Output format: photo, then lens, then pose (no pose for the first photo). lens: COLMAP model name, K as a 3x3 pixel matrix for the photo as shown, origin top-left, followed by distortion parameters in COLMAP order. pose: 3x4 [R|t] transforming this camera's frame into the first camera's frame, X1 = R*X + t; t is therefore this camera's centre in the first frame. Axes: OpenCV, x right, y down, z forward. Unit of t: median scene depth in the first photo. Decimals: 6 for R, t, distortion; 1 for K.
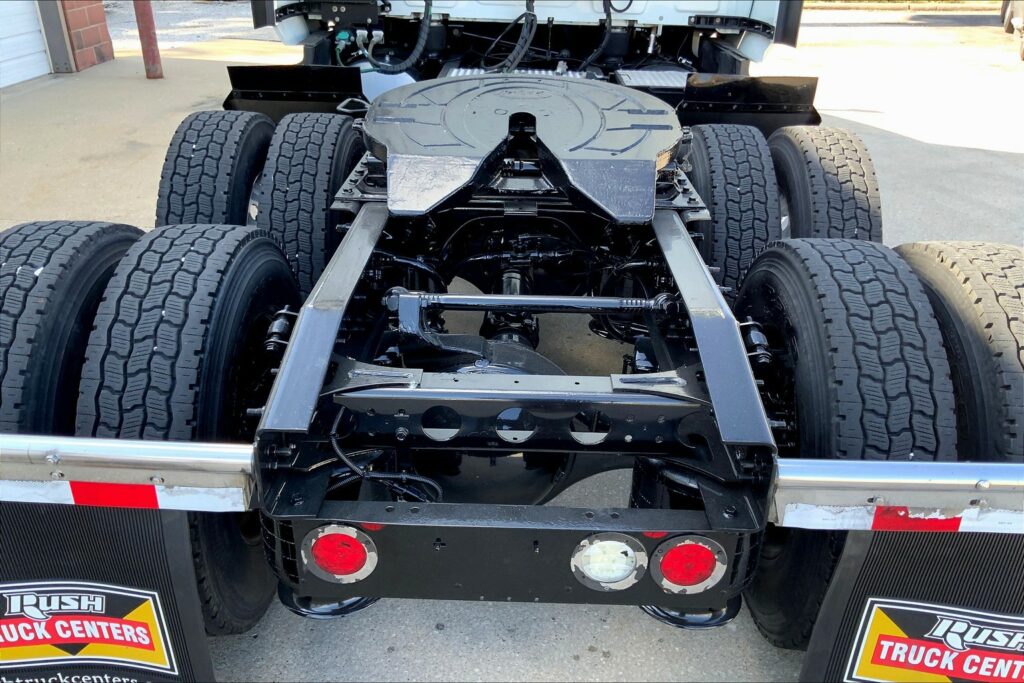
lens RADIAL K [[879.2, 0, 515.0], [0, 879.2, 349.7], [0, 0, 1]] dist [0.101043, -0.193354]
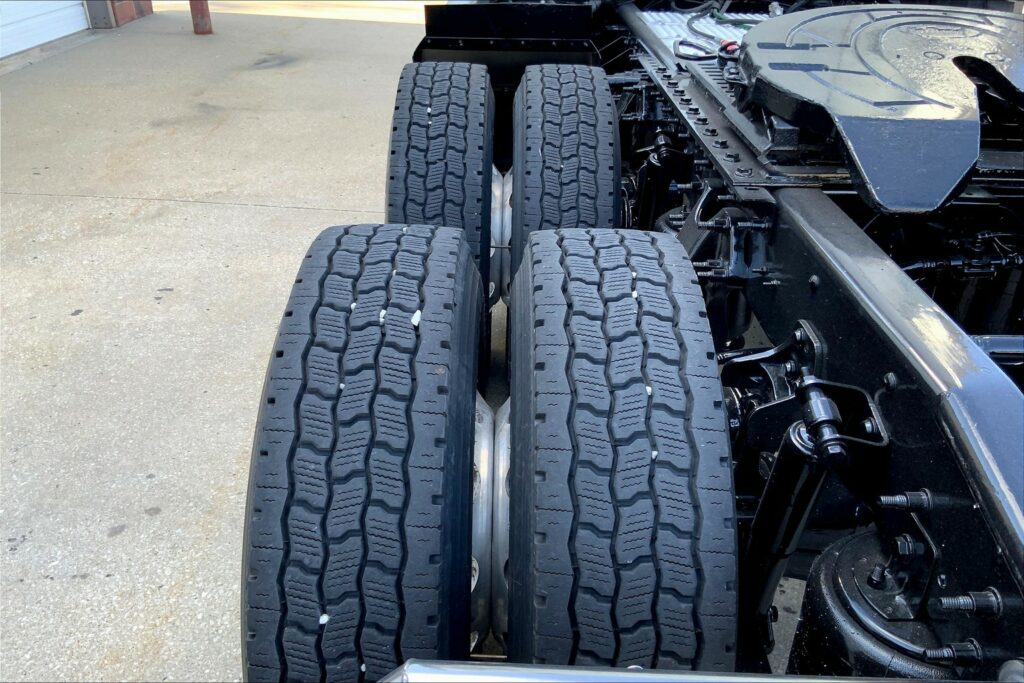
lens RADIAL K [[879.2, 0, 529.7], [0, 879.2, 351.9], [0, 0, 1]] dist [0.101043, -0.193354]
pose [[0.999888, -0.007307, 0.013076, -0.294820], [0.006742, 0.999063, 0.042762, -0.057039], [-0.013377, -0.042669, 0.999000, 0.247794]]
